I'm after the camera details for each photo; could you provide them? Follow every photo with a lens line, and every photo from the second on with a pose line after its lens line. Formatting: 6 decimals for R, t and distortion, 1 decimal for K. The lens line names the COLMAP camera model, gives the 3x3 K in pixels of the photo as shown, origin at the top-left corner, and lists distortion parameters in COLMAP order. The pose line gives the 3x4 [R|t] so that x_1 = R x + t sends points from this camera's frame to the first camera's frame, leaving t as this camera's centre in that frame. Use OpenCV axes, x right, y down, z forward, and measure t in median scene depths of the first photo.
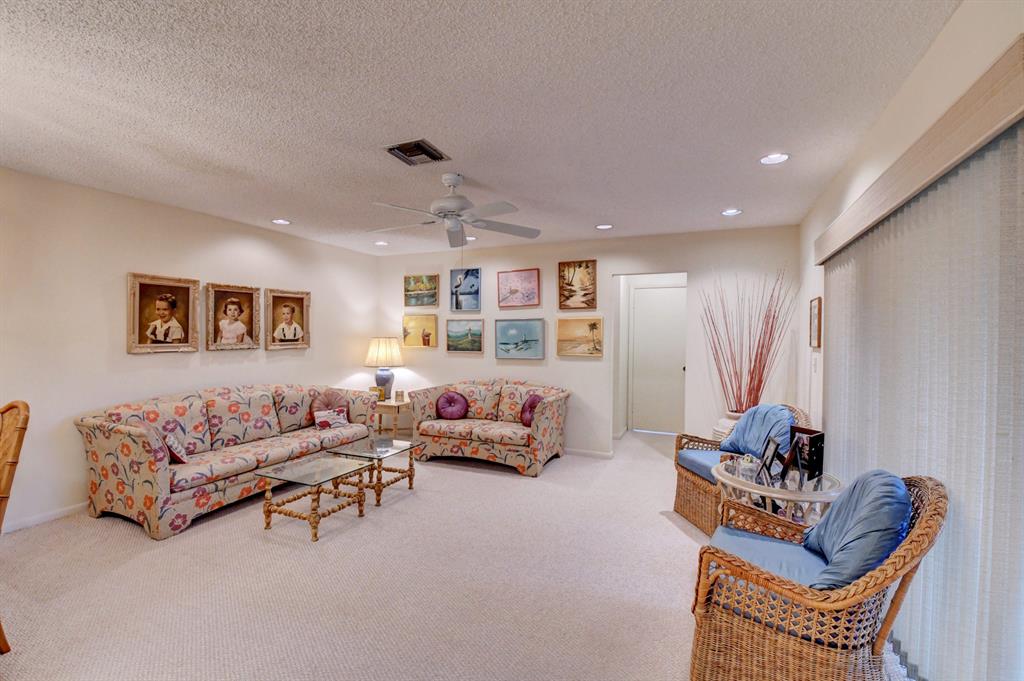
lens RADIAL K [[446.6, 0, 517.5], [0, 446.6, 338.7], [0, 0, 1]] dist [0.019024, -0.032990]
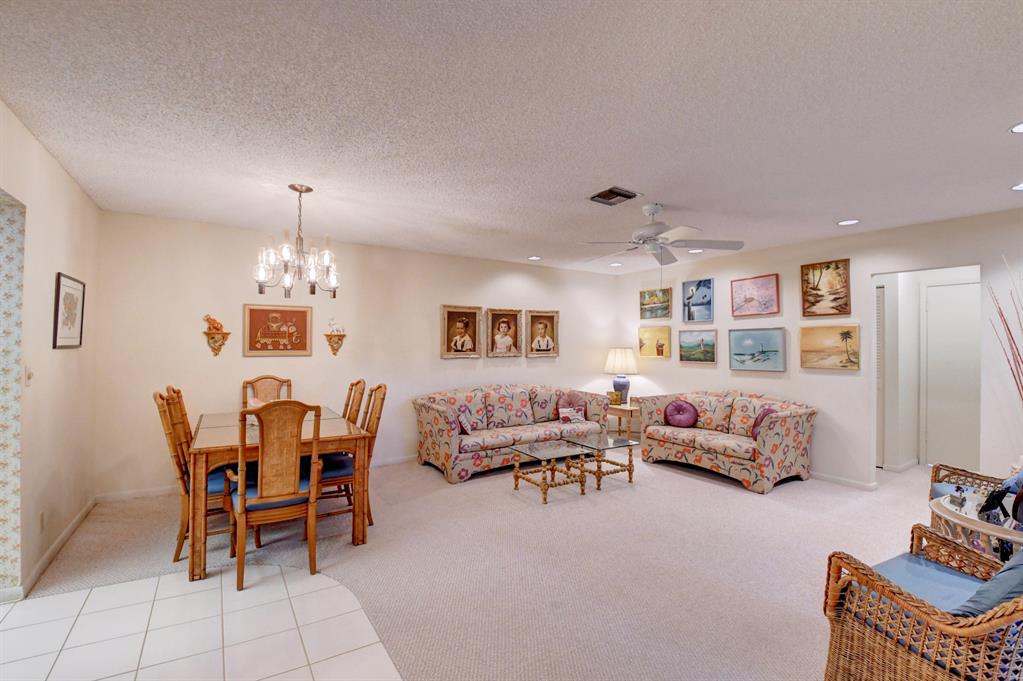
lens RADIAL K [[443.9, 0, 514.1], [0, 443.9, 338.8], [0, 0, 1]] dist [0.001016, -0.015240]
pose [[0.830910, -0.011349, -0.556291, 0.128041], [-0.002298, 0.999713, -0.023826, 0.001912], [0.556402, 0.021076, 0.830646, -0.085961]]
